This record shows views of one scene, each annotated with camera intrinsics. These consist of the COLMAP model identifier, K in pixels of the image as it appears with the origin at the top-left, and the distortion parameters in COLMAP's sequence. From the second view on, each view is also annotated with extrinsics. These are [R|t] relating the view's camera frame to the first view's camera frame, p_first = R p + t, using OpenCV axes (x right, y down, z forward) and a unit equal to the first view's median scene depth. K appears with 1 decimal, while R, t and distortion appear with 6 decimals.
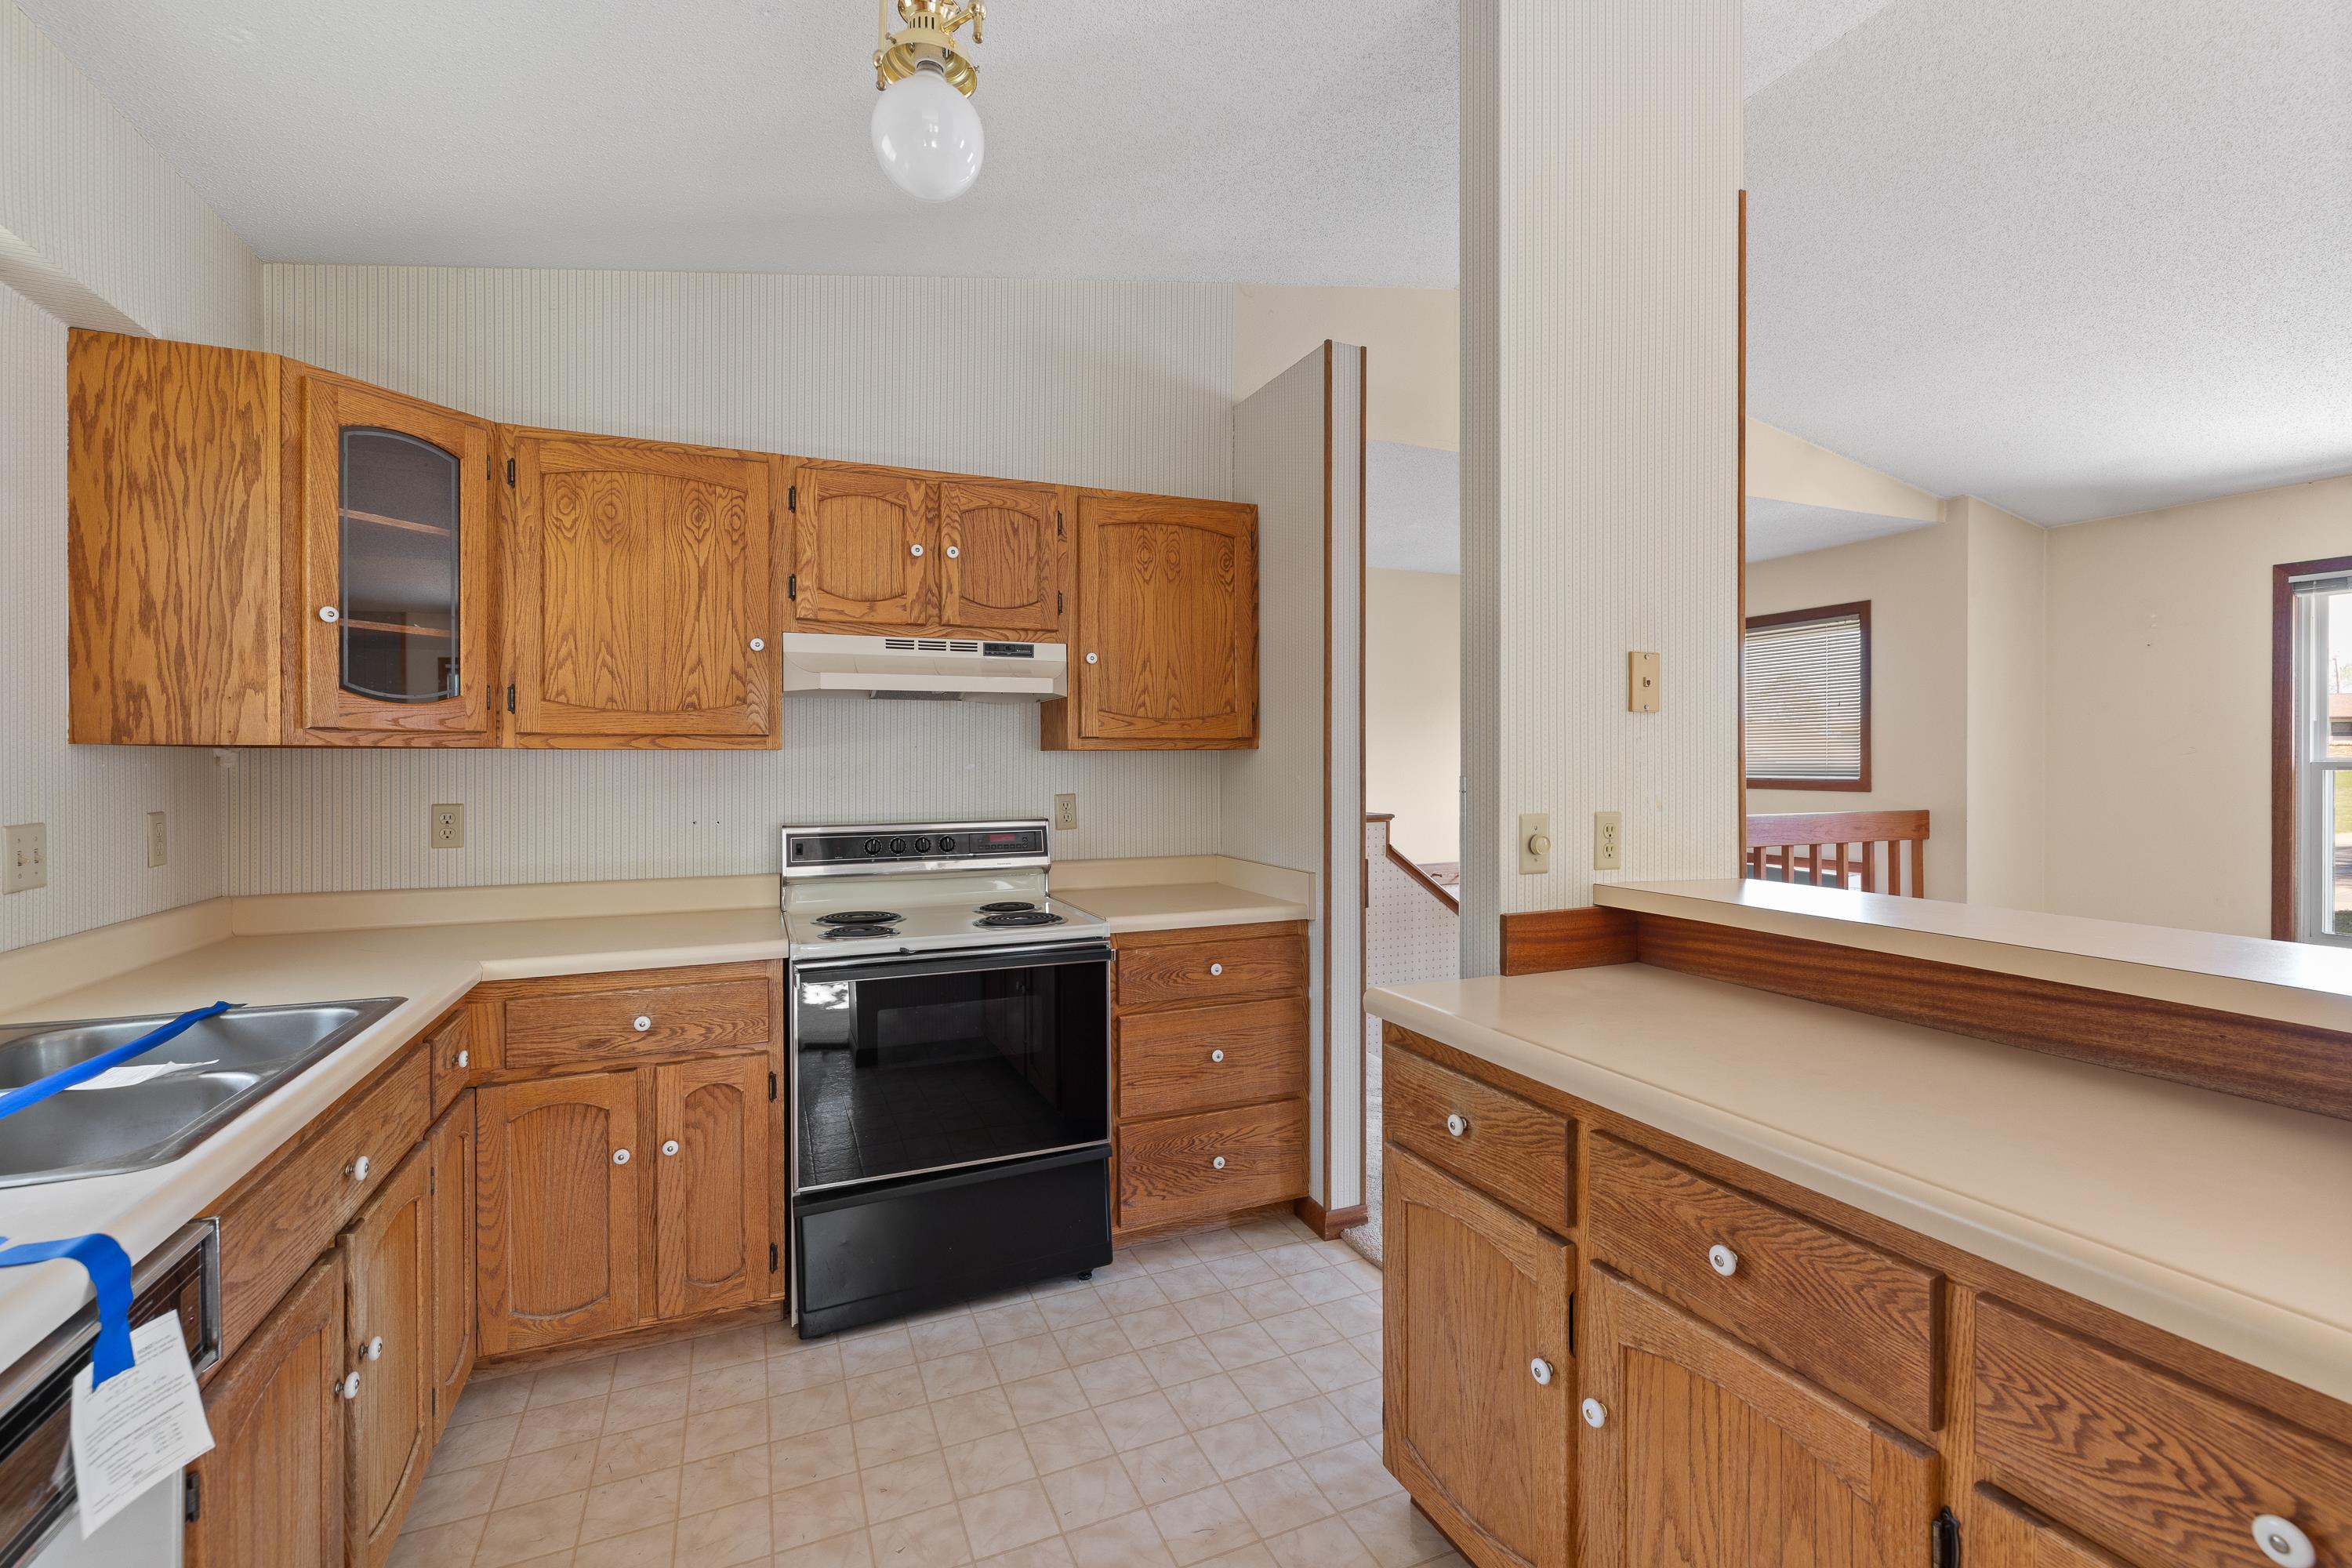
lens RADIAL K [[1019.9, 0, 1186.2], [0, 1019.9, 764.6], [0, 0, 1]] dist [-0.004250, 0.001211]
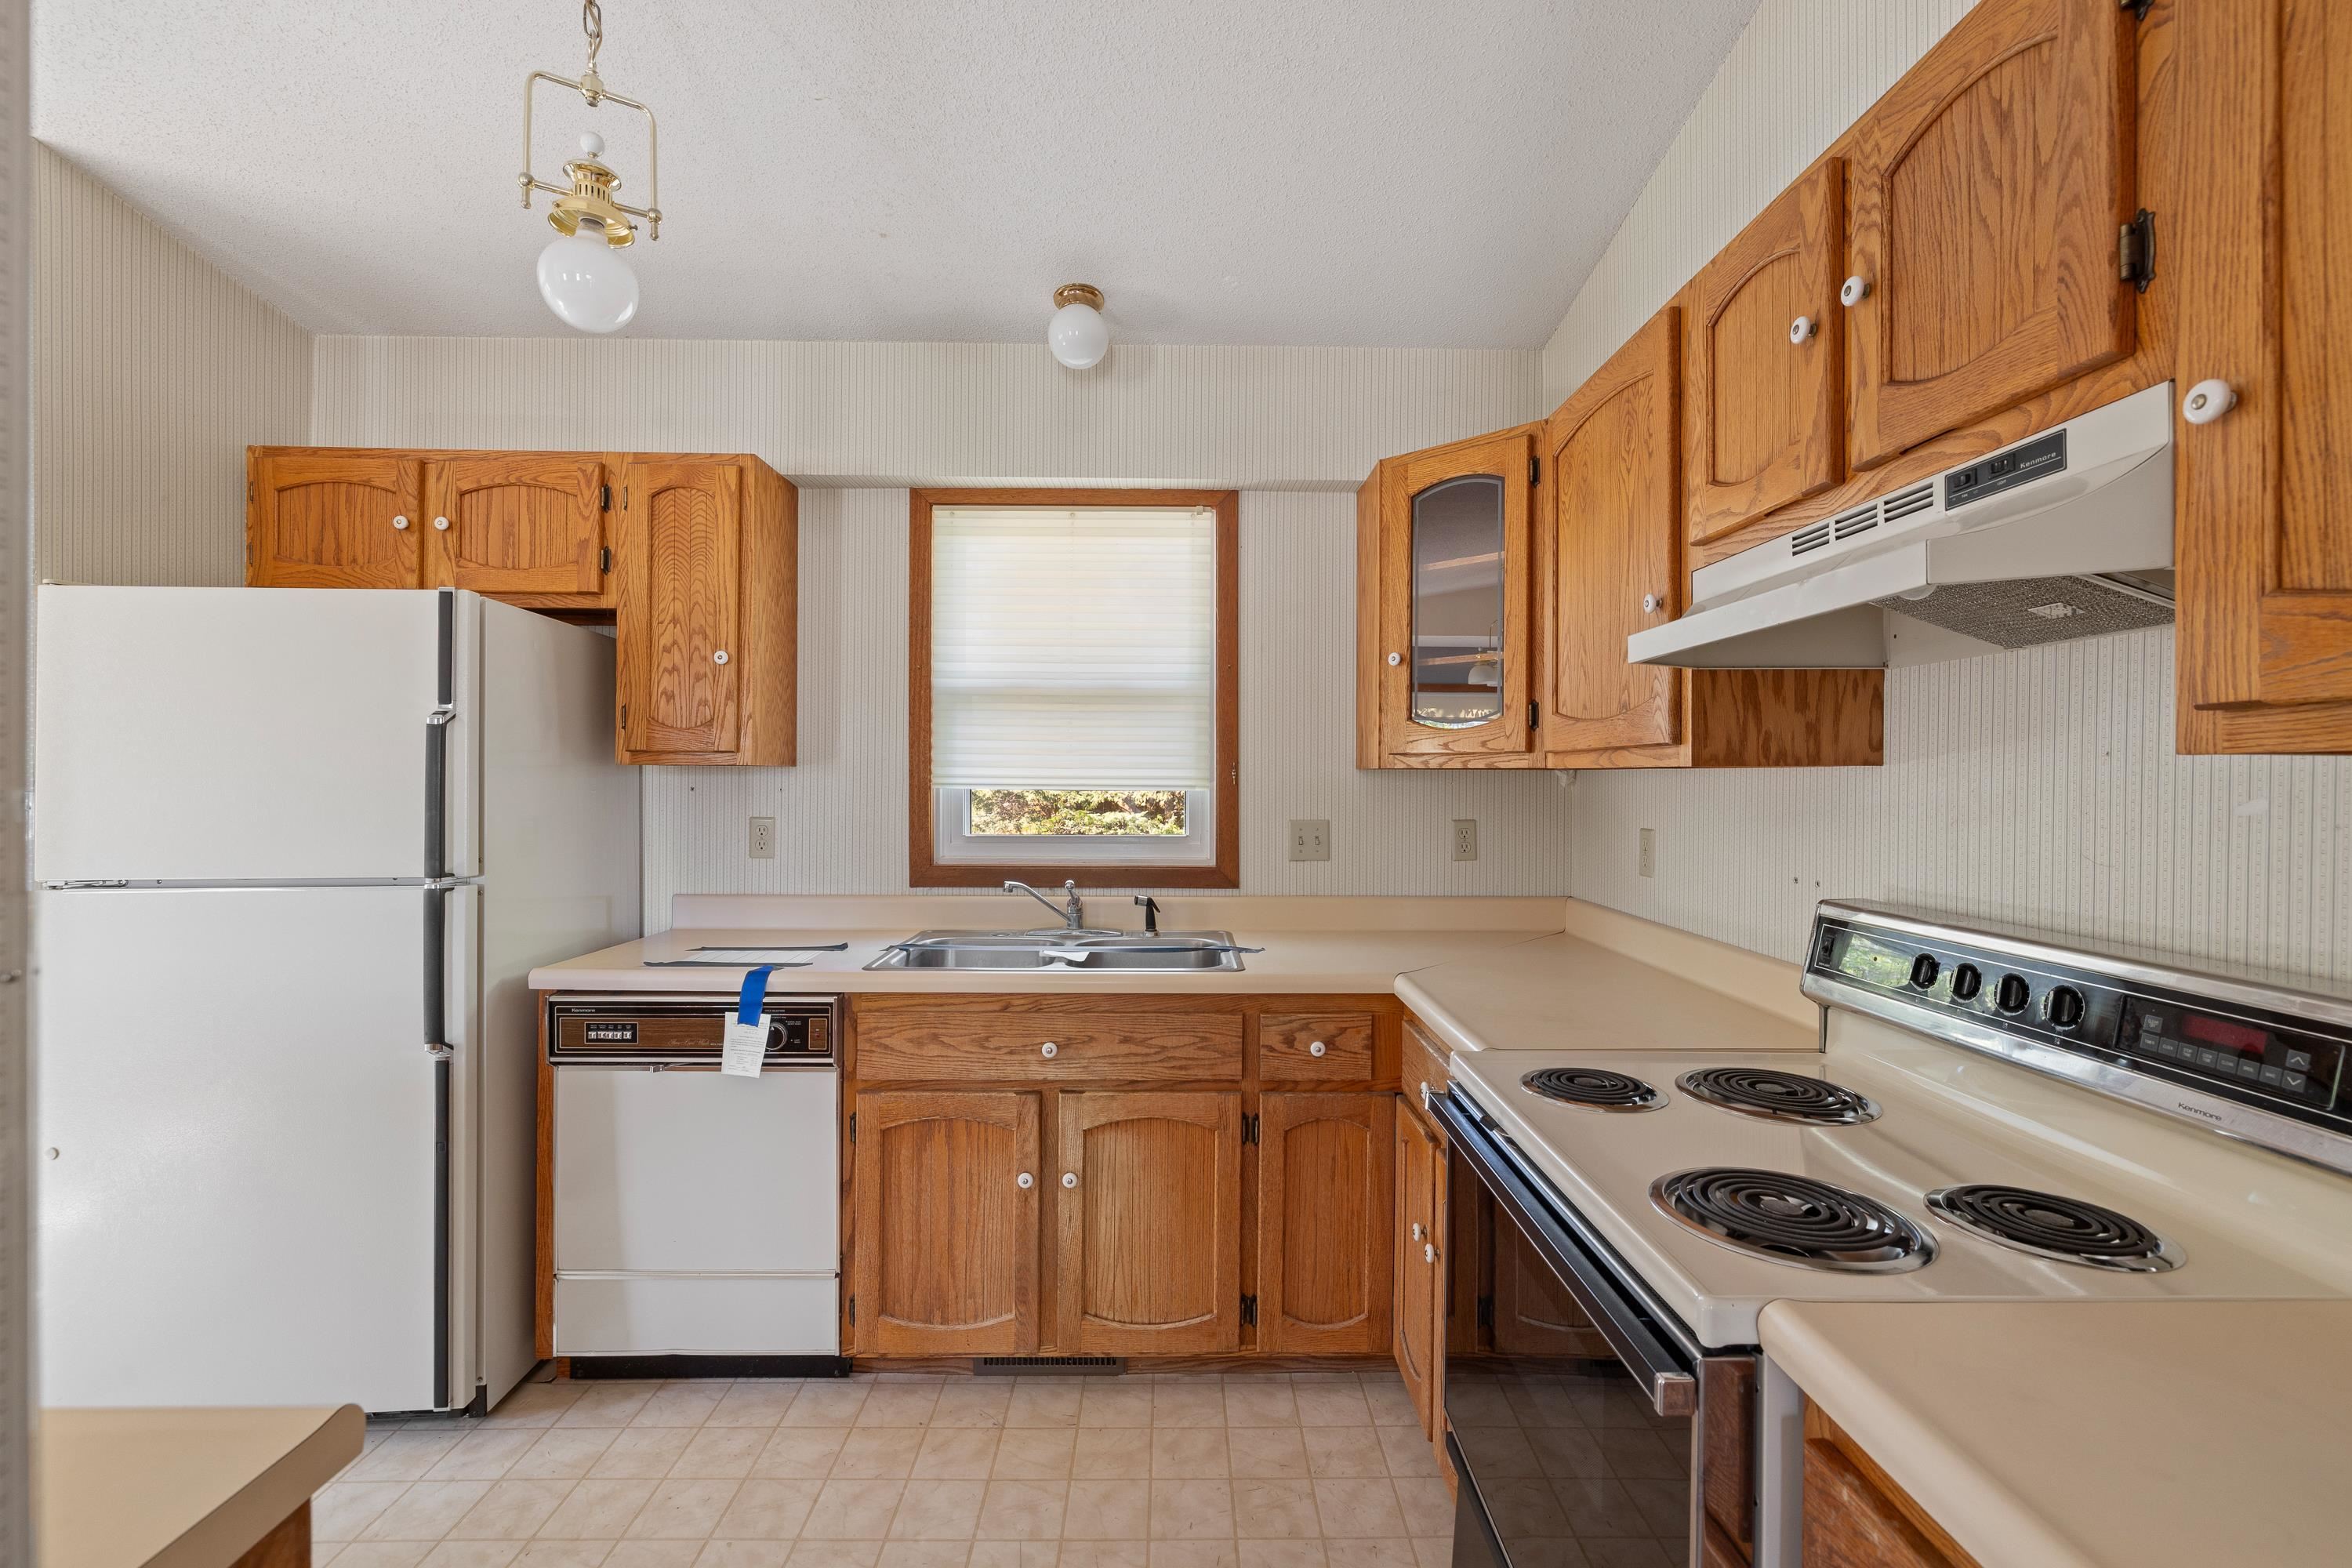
lens RADIAL K [[1019.9, 0, 1184.3], [0, 1019.9, 786.1], [0, 0, 1]] dist [-0.004250, 0.001211]
pose [[-0.388763, 0.006699, -0.921313, 0.444764], [-0.006788, 0.999926, 0.010135, -0.011314], [0.921313, 0.010193, -0.388689, 1.527101]]
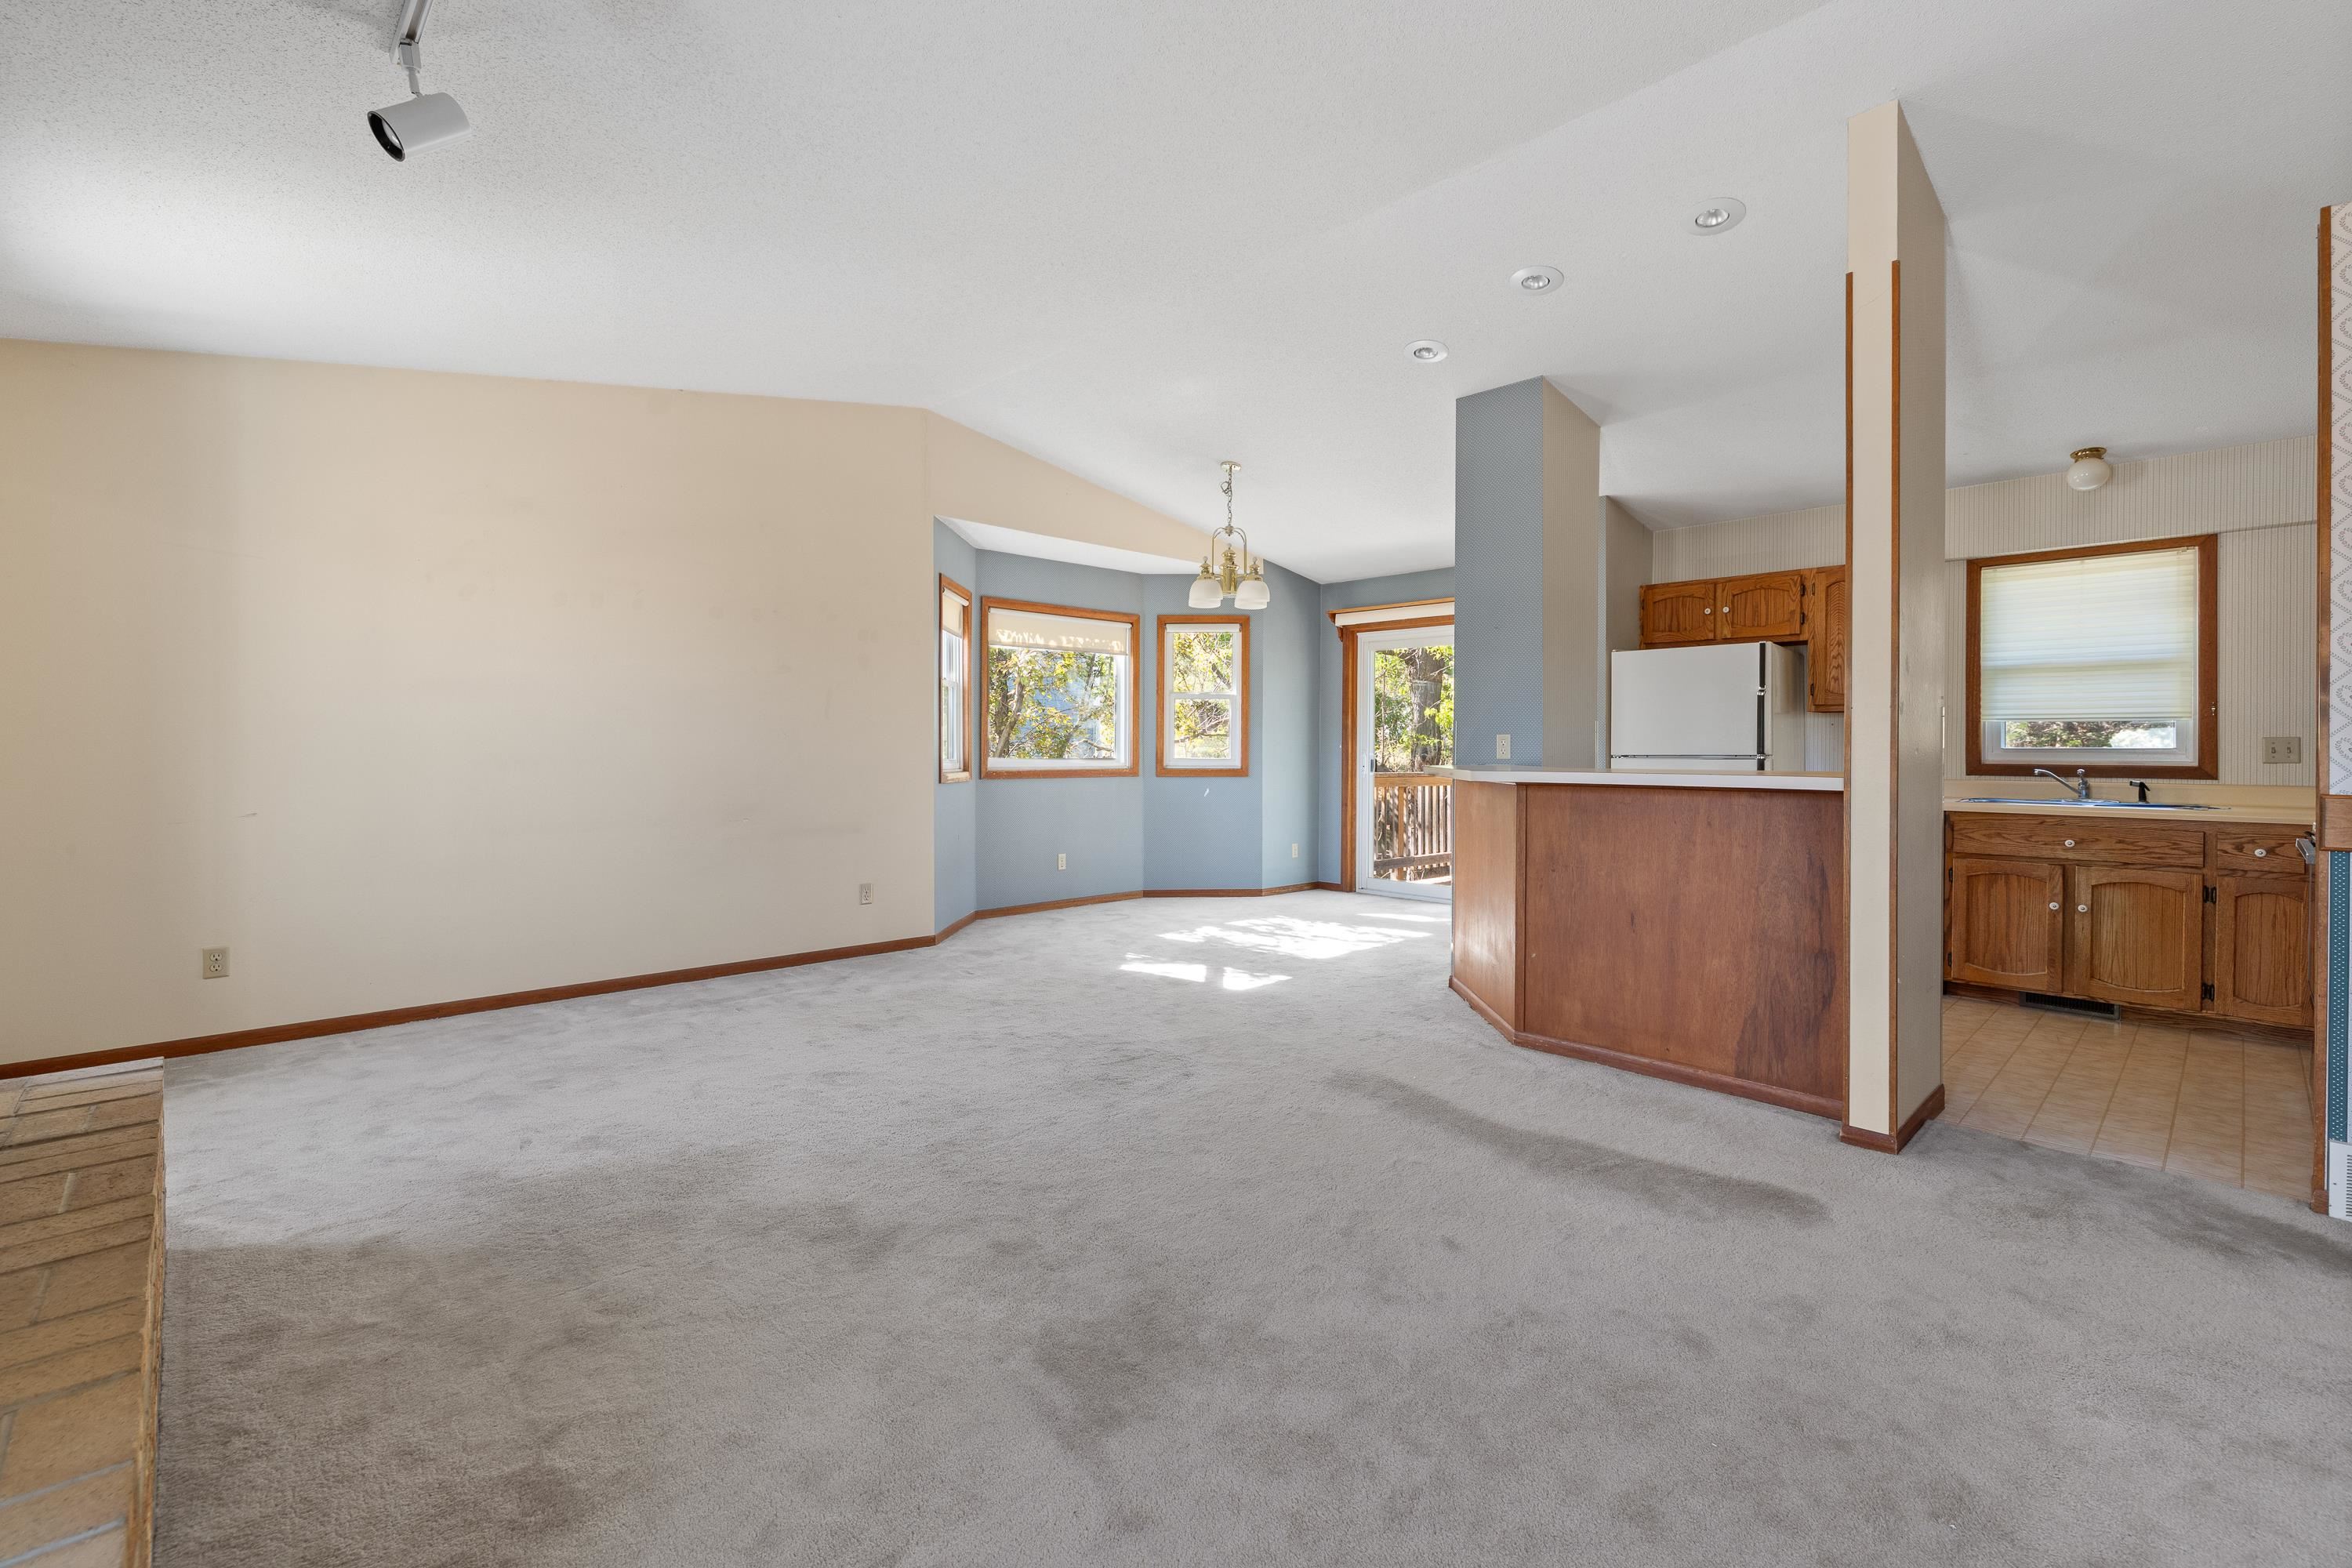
lens RADIAL K [[1019.9, 0, 1190.1], [0, 1019.9, 751.8], [0, 0, 1]] dist [-0.004250, 0.001211]
pose [[-0.936413, -0.002106, -0.350895, 2.383632], [-0.004743, 0.999967, 0.006654, 0.094171], [0.350869, 0.007895, -0.936391, 2.537371]]
